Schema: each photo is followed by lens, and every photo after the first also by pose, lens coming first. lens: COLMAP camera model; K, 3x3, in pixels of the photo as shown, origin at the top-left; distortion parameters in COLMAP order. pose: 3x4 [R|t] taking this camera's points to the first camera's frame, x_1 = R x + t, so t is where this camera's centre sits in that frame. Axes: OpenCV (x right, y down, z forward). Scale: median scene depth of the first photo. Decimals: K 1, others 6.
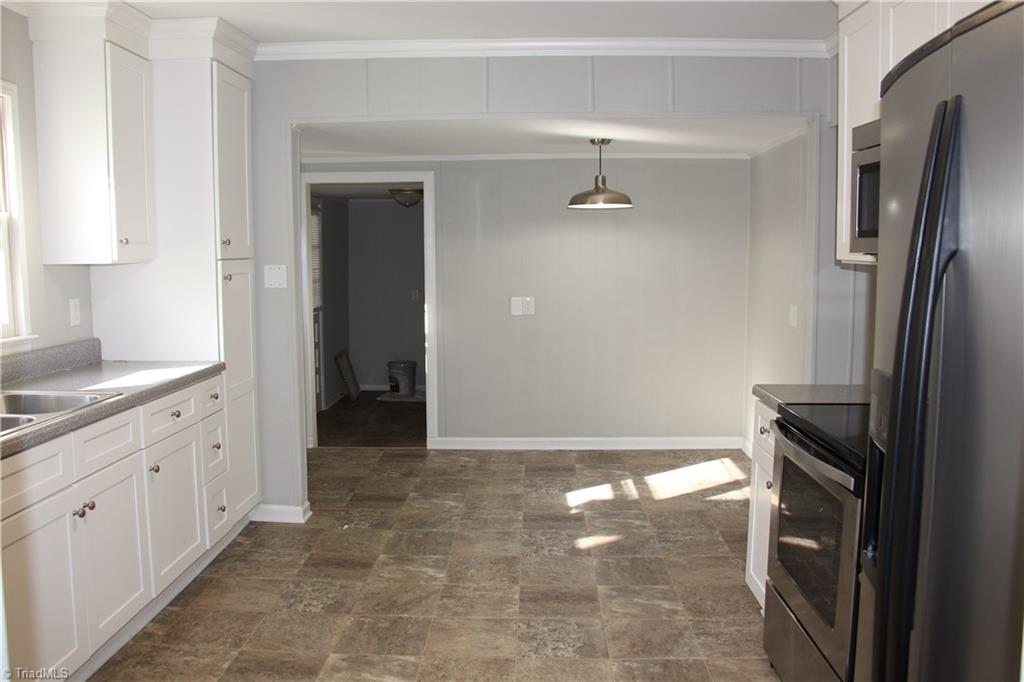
lens RADIAL K [[851.5, 0, 516.6], [0, 851.5, 336.5], [0, 0, 1]] dist [-0.181348, 0.158747]
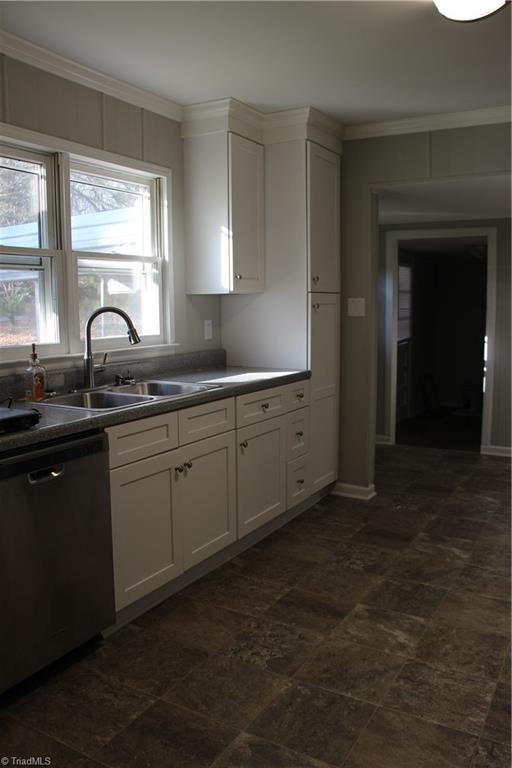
lens RADIAL K [[638.6, 0, 258.9], [0, 638.6, 384.8], [0, 0, 1]] dist [-0.181348, 0.158747]
pose [[0.879527, 0.057714, -0.472336, 0.054844], [-0.044354, 0.998239, 0.039384, 0.017544], [0.473777, -0.013689, 0.880538, 0.079944]]
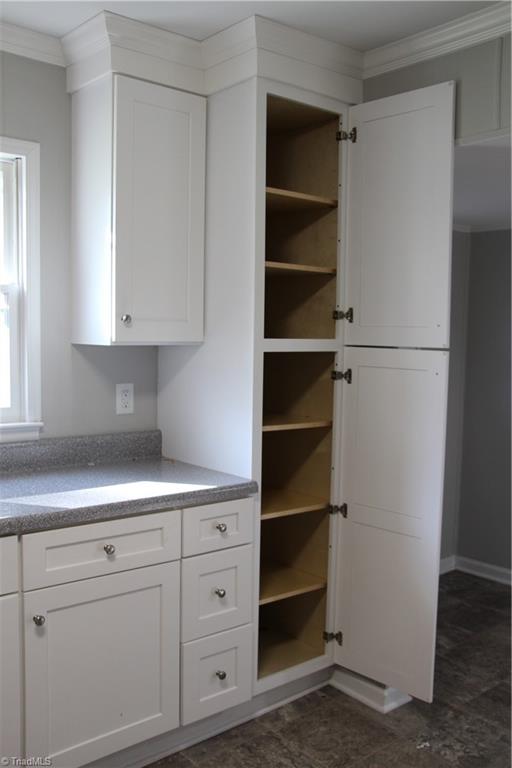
lens RADIAL K [[737.9, 0, 258.8], [0, 737.9, 391.0], [0, 0, 1]] dist [-0.045200, 0.000000]
pose [[0.665520, 0.076500, -0.742449, 0.142645], [-0.096073, 0.995239, 0.016428, -0.063804], [0.740171, 0.060396, 0.669701, 0.563529]]
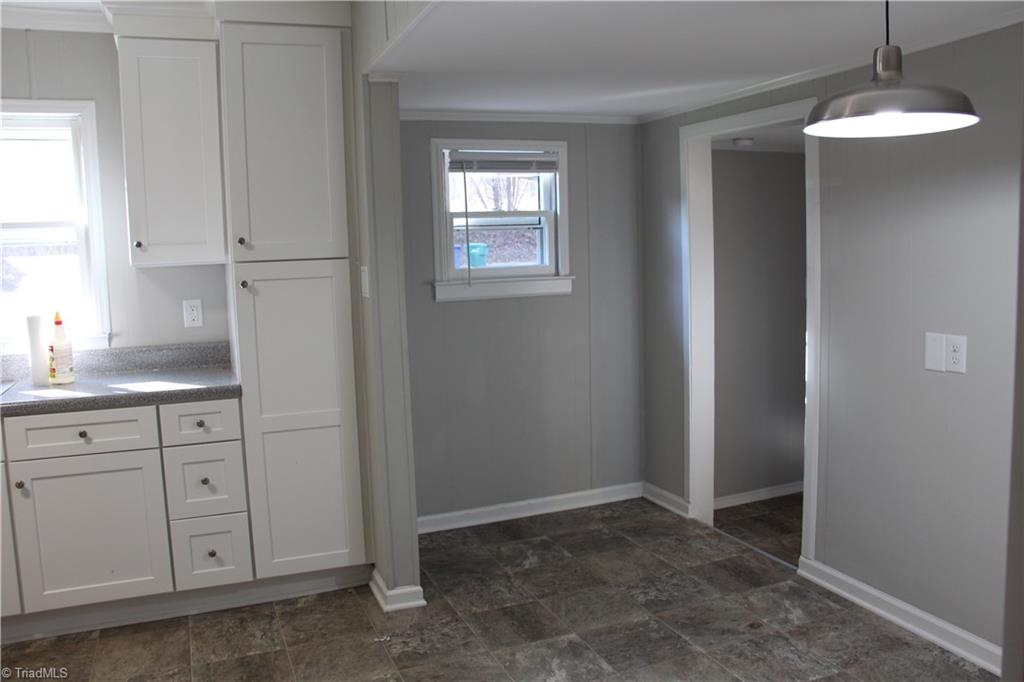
lens RADIAL K [[851.5, 0, 510.4], [0, 851.5, 337.0], [0, 0, 1]] dist [-0.181348, 0.158747]
pose [[0.391239, 0.093780, -0.915498, 0.529276], [-0.066167, 0.995086, 0.073657, -0.099084], [0.917907, 0.031758, 0.395522, 0.937972]]
